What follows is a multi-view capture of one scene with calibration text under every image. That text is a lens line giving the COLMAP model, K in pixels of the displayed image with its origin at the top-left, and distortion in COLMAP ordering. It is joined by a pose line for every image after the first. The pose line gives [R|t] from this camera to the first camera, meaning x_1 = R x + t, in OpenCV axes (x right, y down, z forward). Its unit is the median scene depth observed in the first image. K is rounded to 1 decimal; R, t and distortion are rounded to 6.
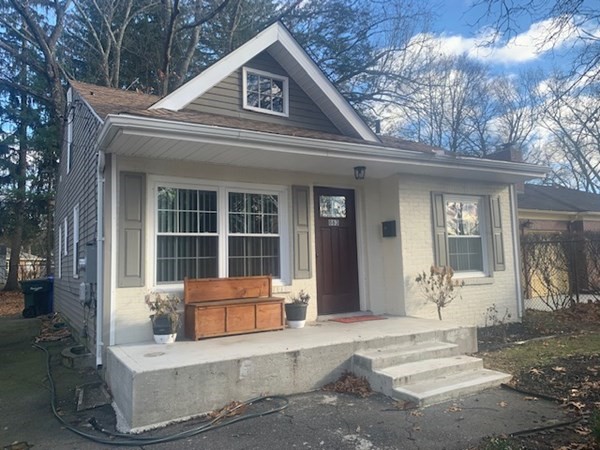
lens RADIAL K [[458.2, 0, 299.8], [0, 458.2, 221.2], [0, 0, 1]] dist [0.003878, 0.000472]
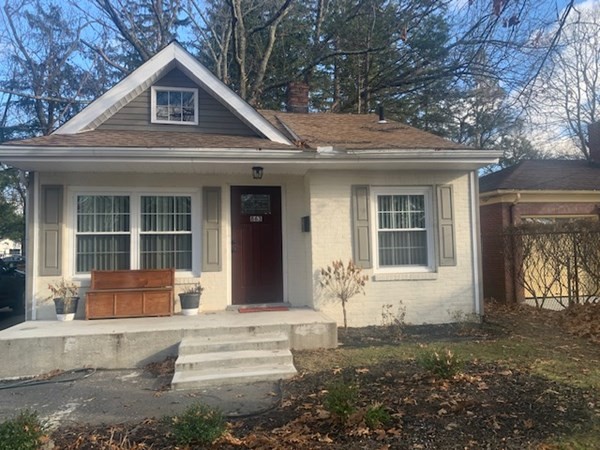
lens RADIAL K [[452.2, 0, 288.3], [0, 452.2, 224.1], [0, 0, 1]] dist [-0.001715, -0.002187]
pose [[0.940143, -0.013882, -0.340498, 0.594431], [0.026658, 0.999104, 0.032873, -0.020666], [0.339737, -0.039982, 0.939670, 0.043239]]
